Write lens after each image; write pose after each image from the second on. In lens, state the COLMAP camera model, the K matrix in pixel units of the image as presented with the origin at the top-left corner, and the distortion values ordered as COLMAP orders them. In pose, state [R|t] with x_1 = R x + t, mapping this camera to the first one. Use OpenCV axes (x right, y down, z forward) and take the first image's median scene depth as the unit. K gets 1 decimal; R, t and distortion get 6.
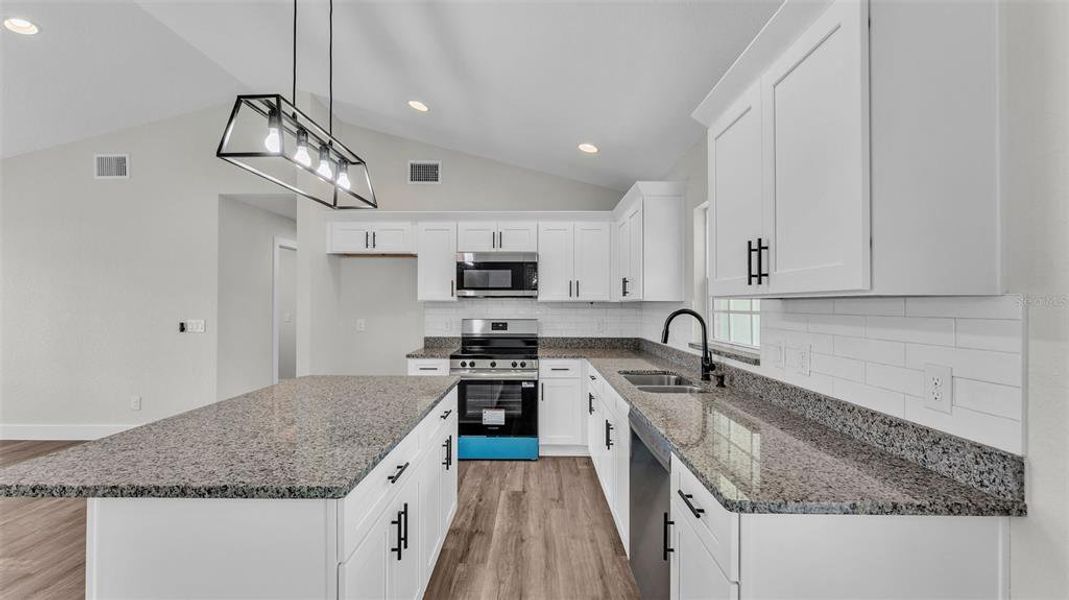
lens RADIAL K [[430.4, 0, 520.8], [0, 430.4, 302.5], [0, 0, 1]] dist [0.002090, 0.001478]
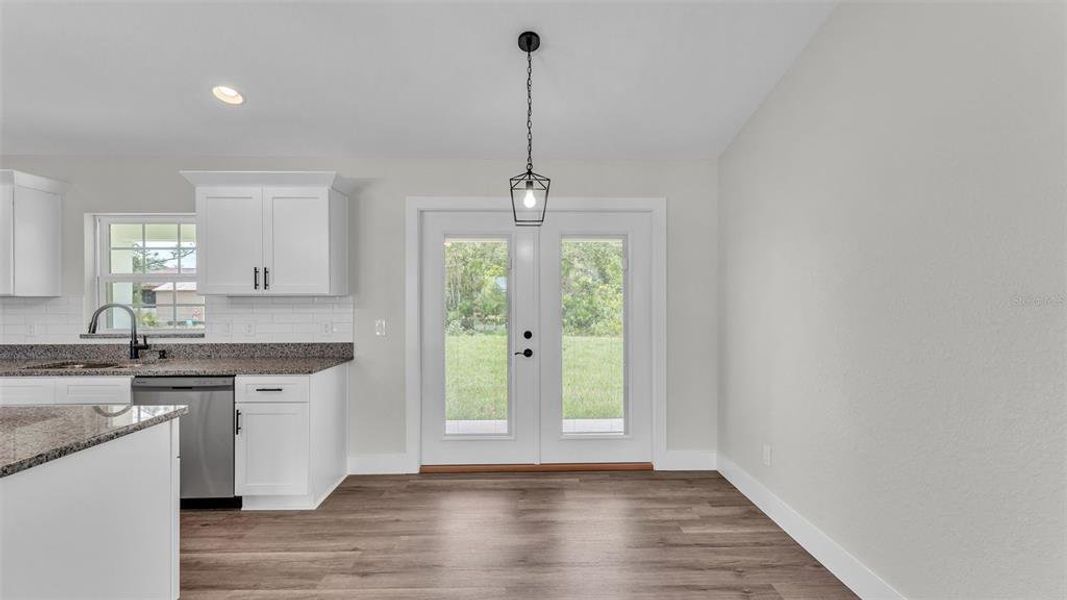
lens RADIAL K [[436.4, 0, 535.6], [0, 436.4, 300.8], [0, 0, 1]] dist [0.013295, -0.000166]
pose [[-0.041677, -0.007076, 0.999106, -0.621661], [-0.003358, 0.999970, 0.006942, -0.003249], [-0.999125, -0.003066, -0.041700, -0.086740]]
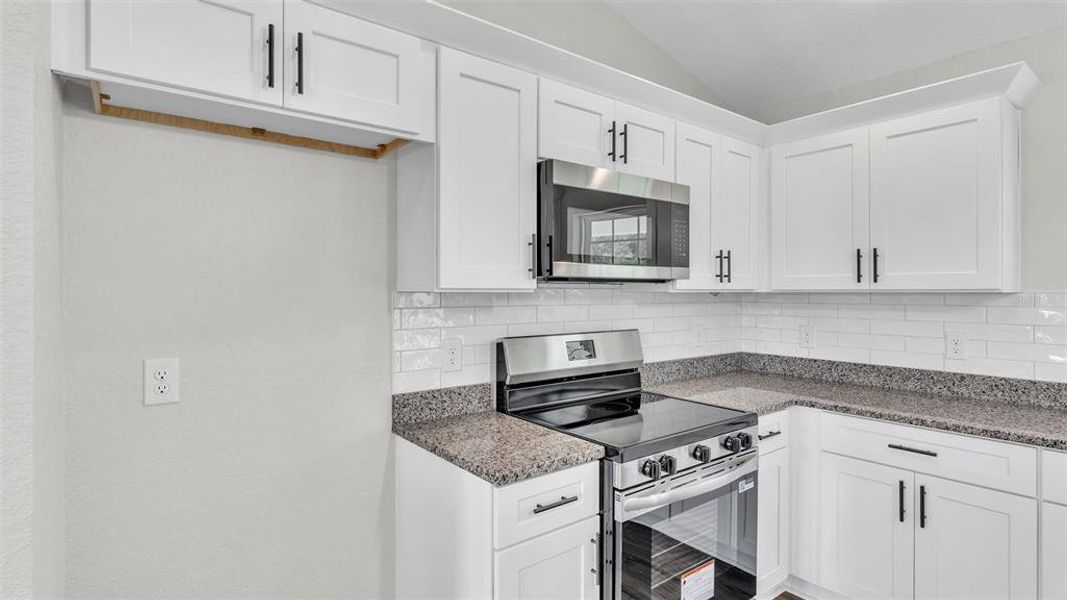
lens RADIAL K [[534.3, 0, 530.9], [0, 534.3, 292.6], [0, 0, 1]] dist [-0.000768, -0.000094]
pose [[0.774640, -0.004107, 0.632389, -0.486789], [-0.001031, 0.999969, 0.007757, -0.006027], [-0.632401, -0.006661, 0.774612, 0.720880]]
